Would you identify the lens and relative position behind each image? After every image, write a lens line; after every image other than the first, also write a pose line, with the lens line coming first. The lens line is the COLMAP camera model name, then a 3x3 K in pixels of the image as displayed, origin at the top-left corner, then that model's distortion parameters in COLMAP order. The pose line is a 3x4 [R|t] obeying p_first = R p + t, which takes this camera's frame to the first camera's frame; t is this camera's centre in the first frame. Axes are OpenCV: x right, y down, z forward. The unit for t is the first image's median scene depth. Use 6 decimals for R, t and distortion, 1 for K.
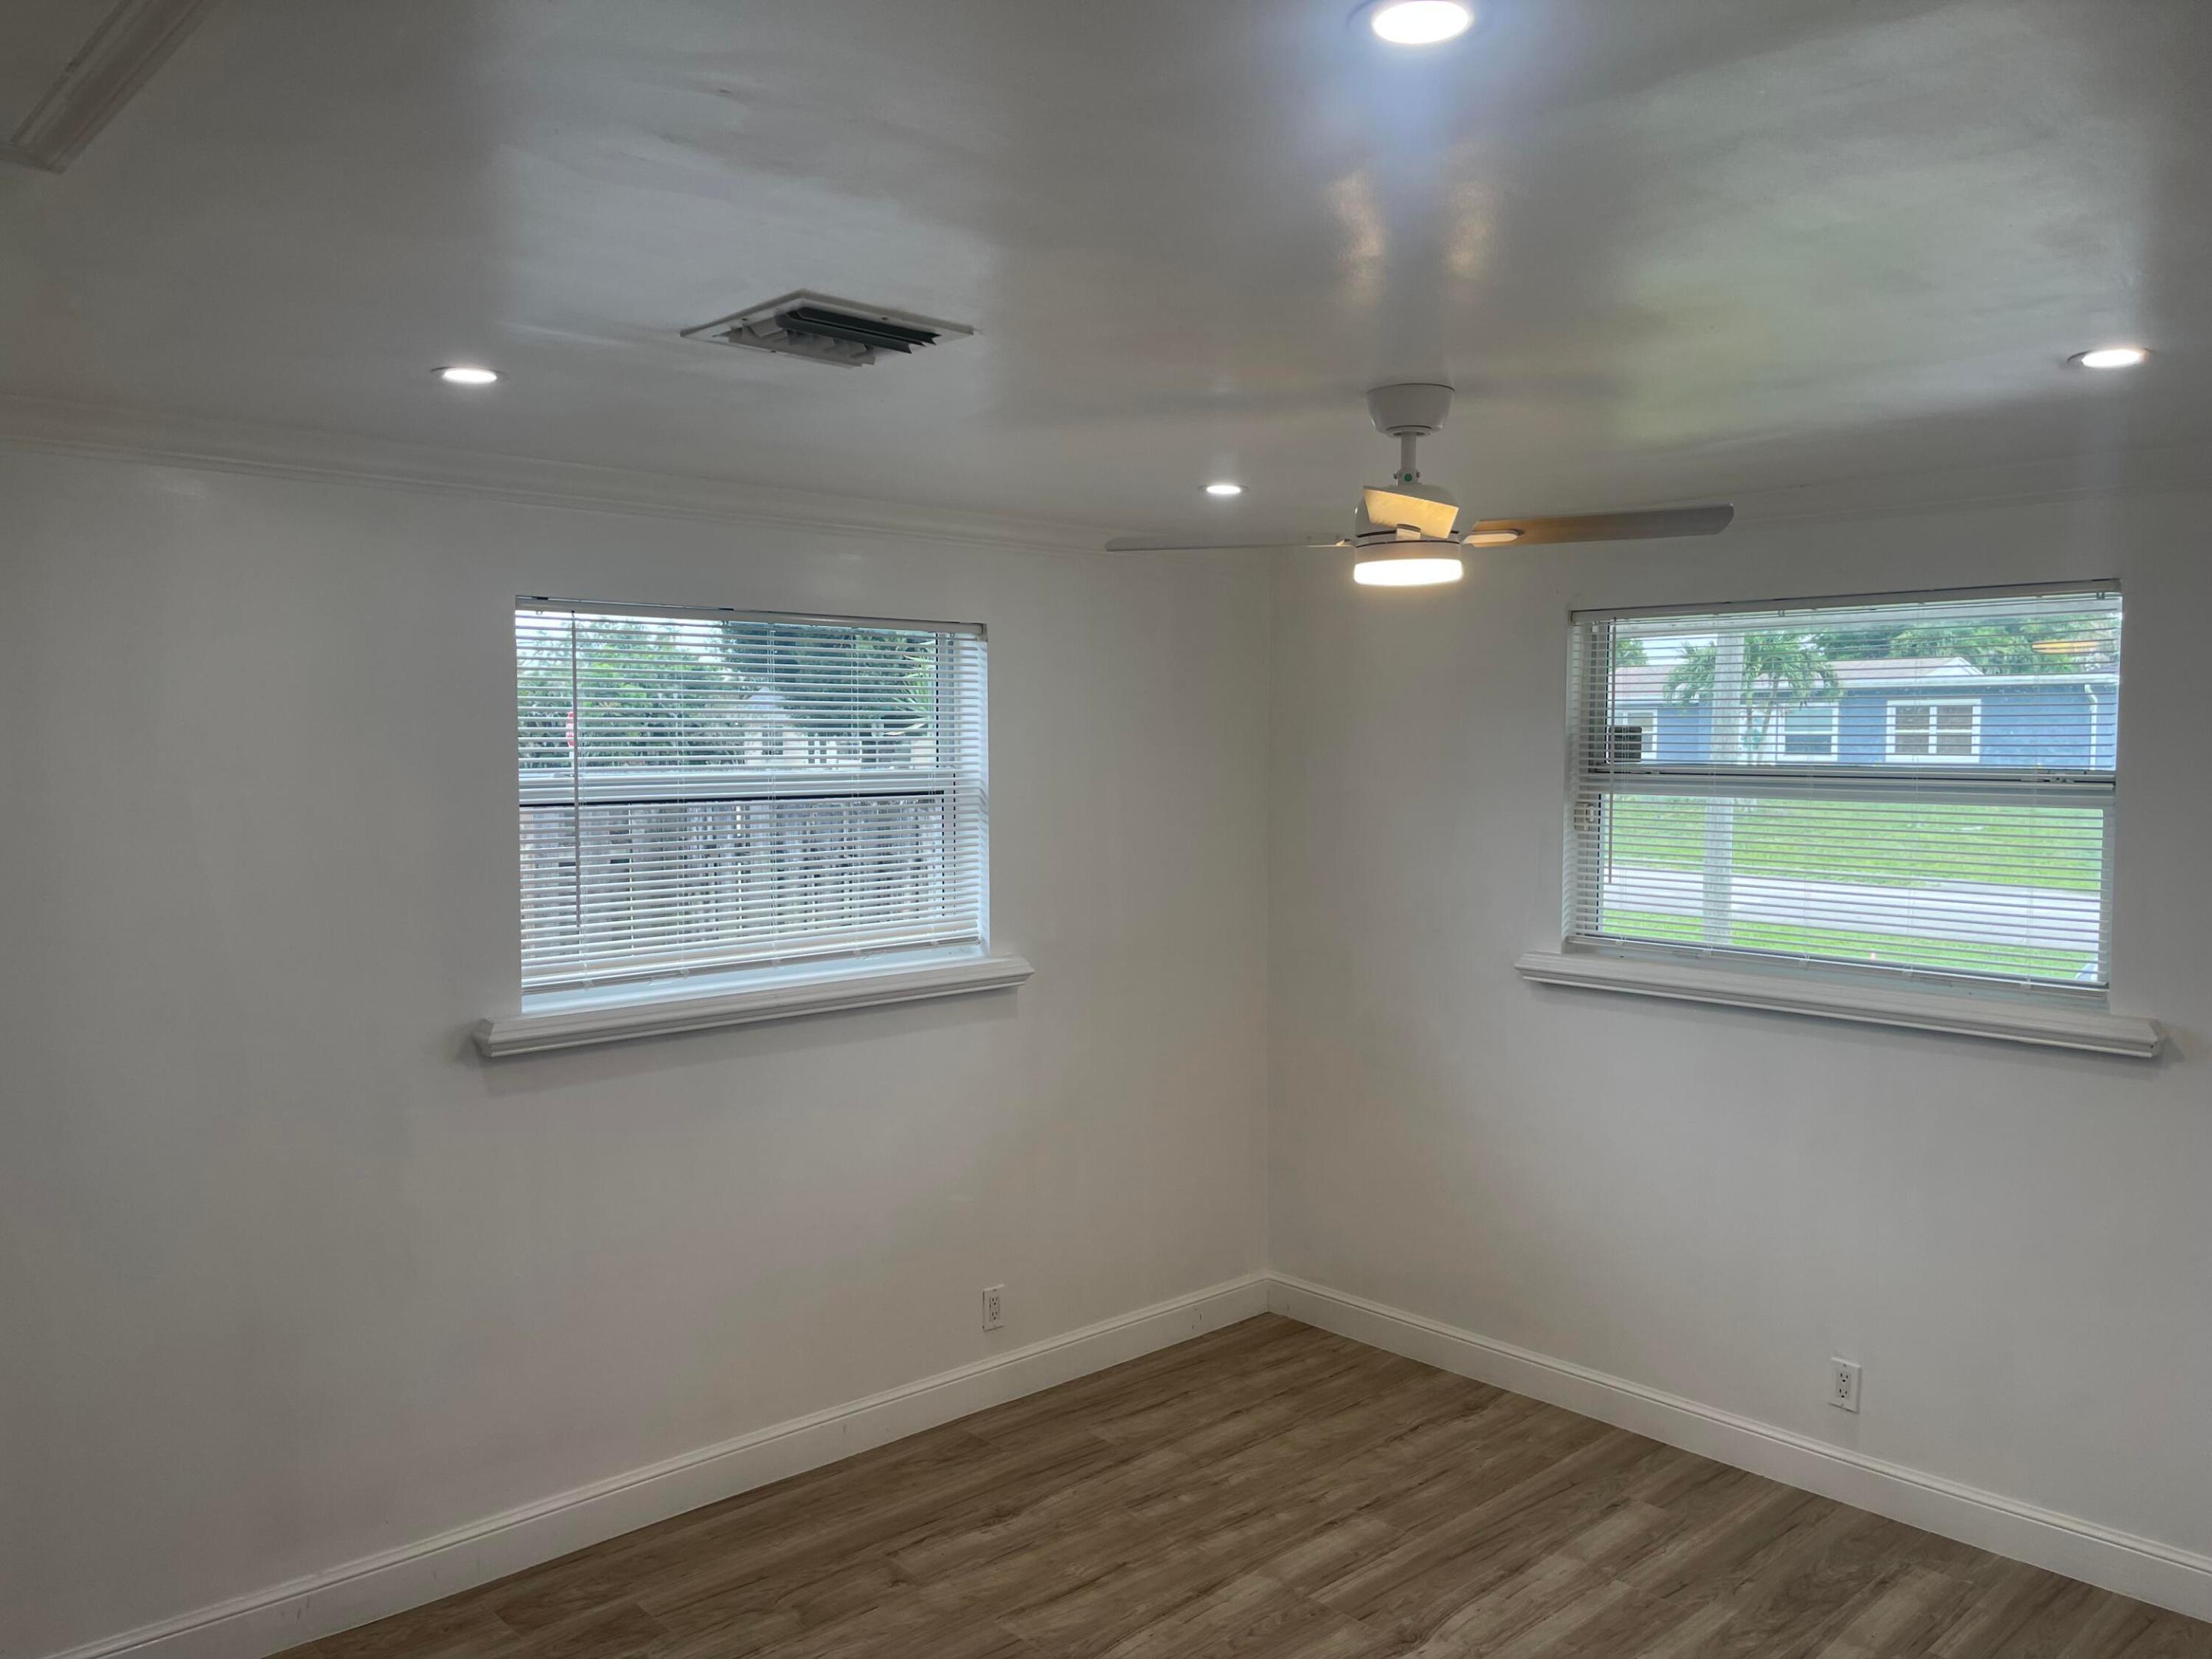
lens RADIAL K [[1670.9, 0, 1103.0], [0, 1670.9, 831.7], [0, 0, 1]] dist [0.013832, 0.003205]
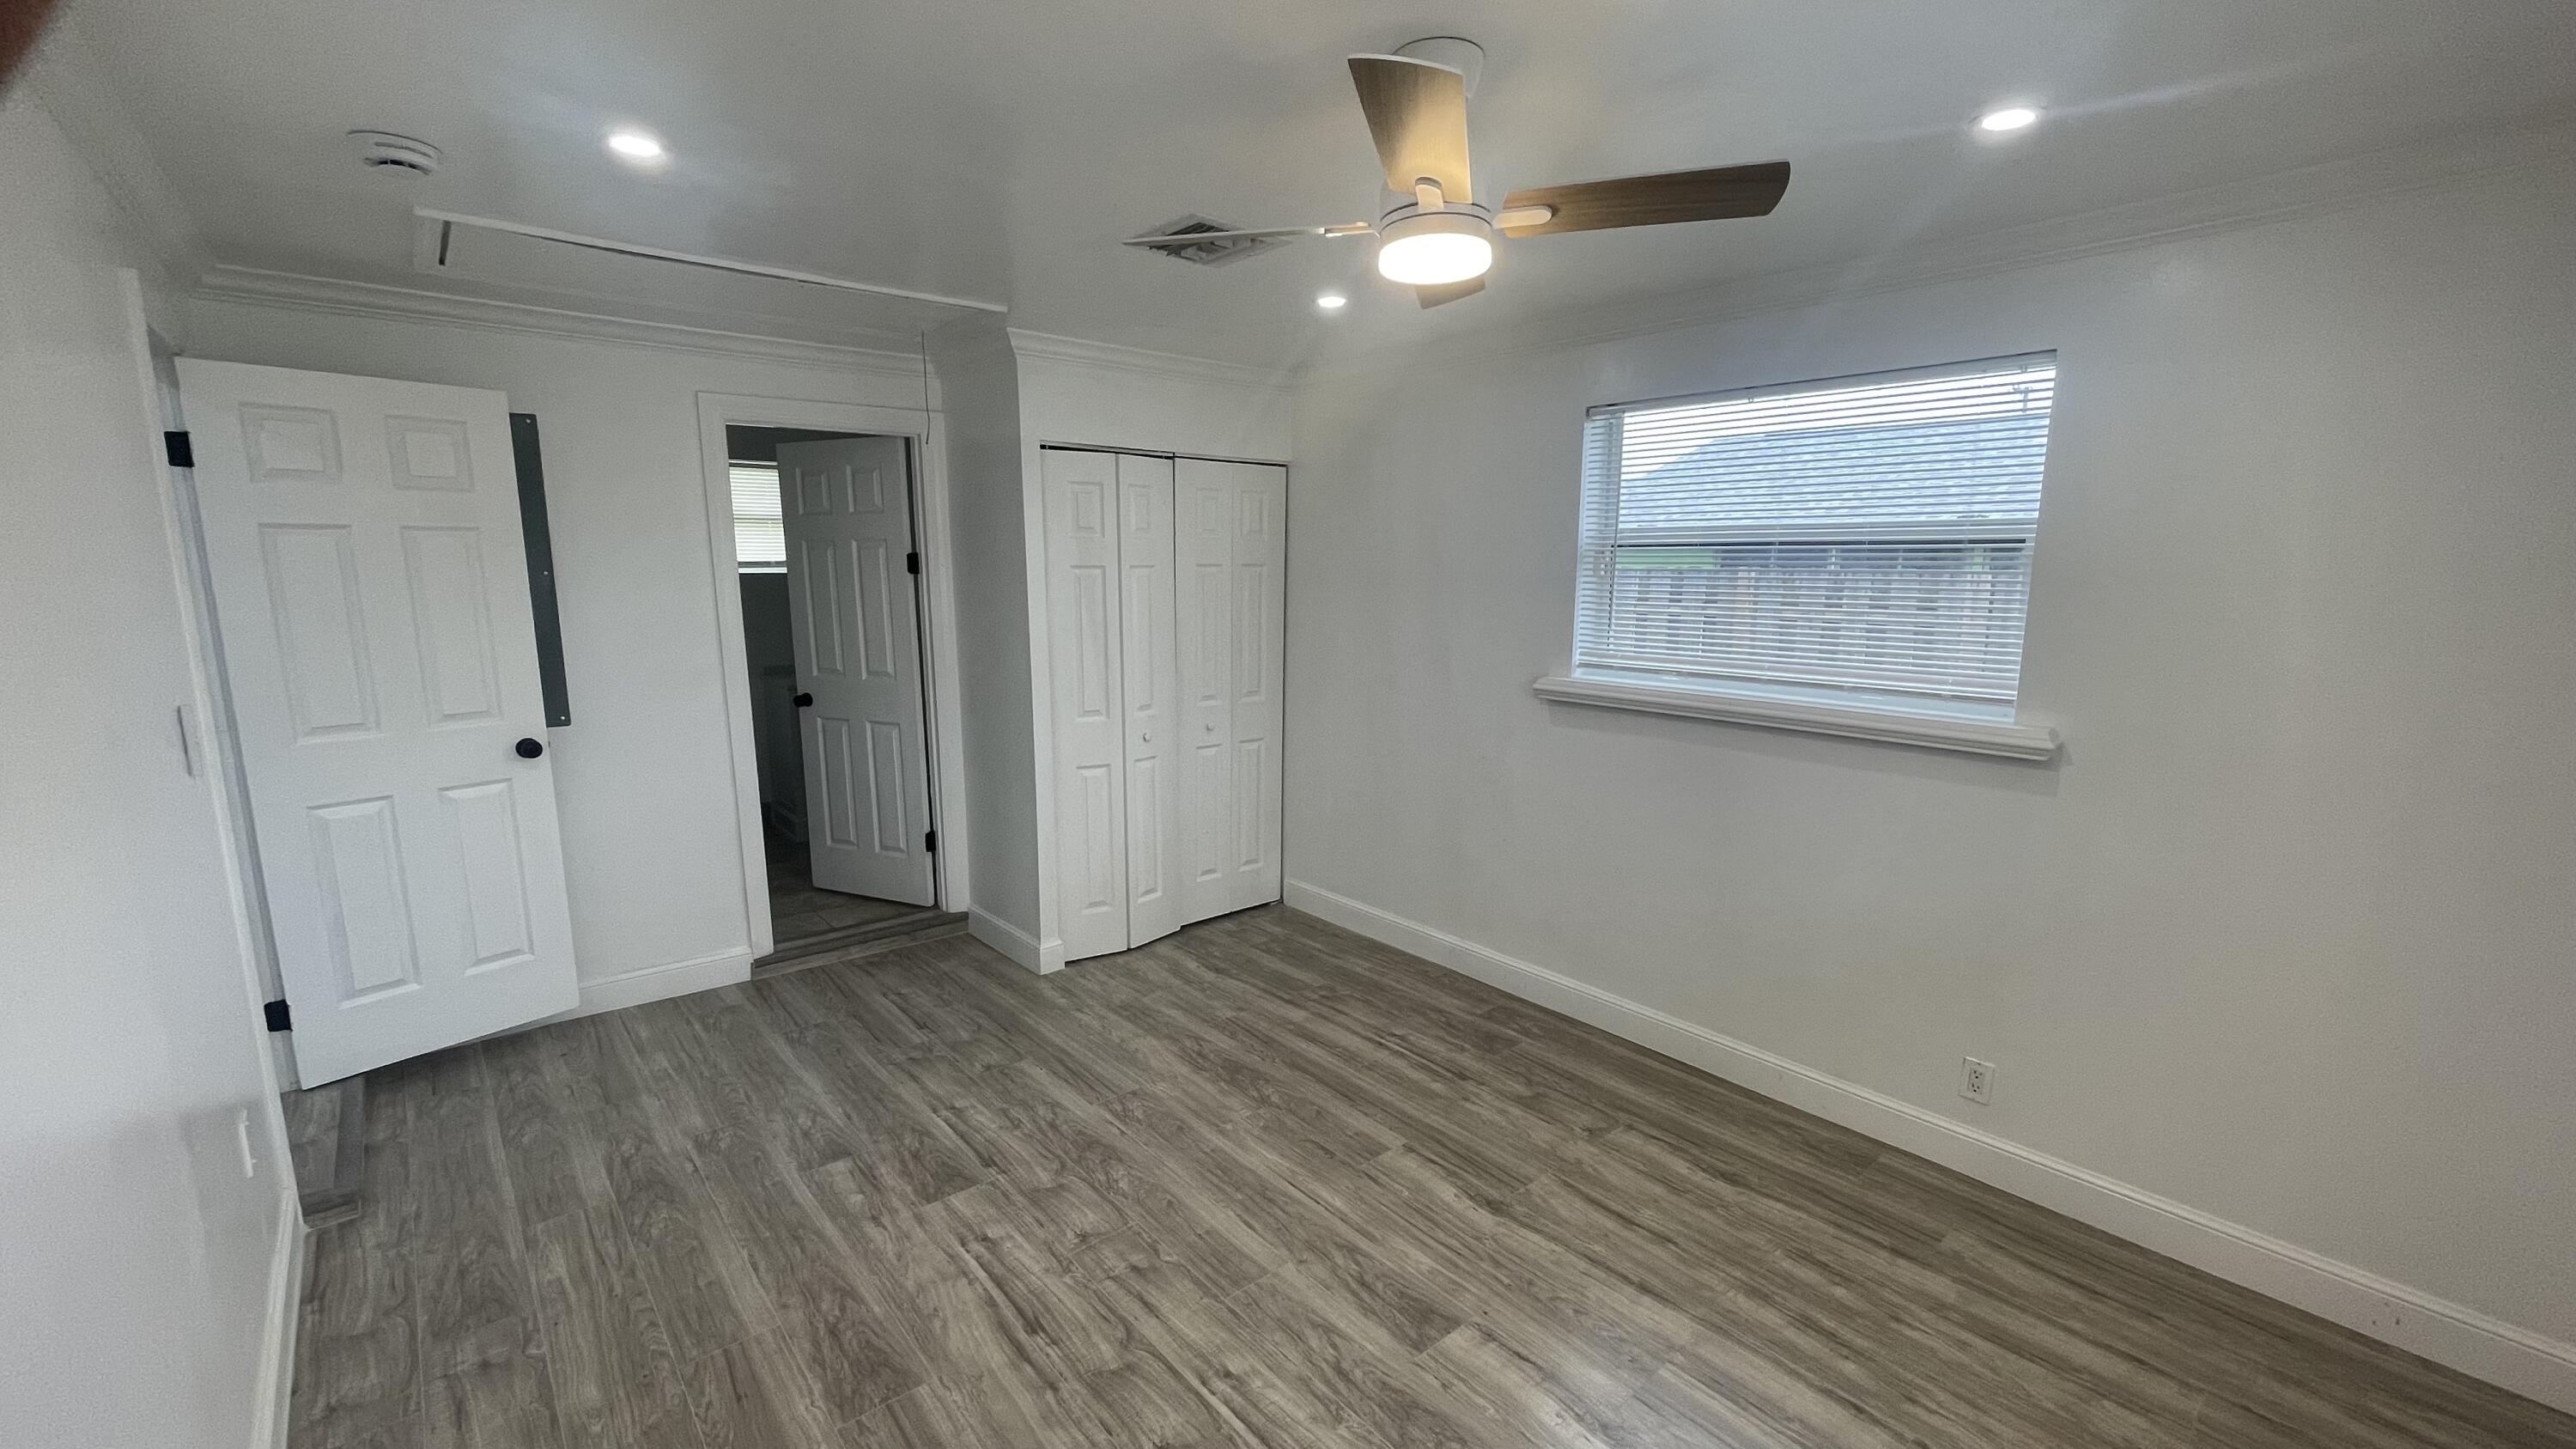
lens RADIAL K [[1046.8, 0, 1282.4], [0, 1046.8, 729.0], [0, 0, 1]] dist [0.002323, 0.000177]
pose [[-0.046863, 0.162086, -0.985663, 0.624297], [-0.061412, 0.984413, 0.164800, 0.008208], [0.997012, 0.068254, -0.036178, 0.720356]]
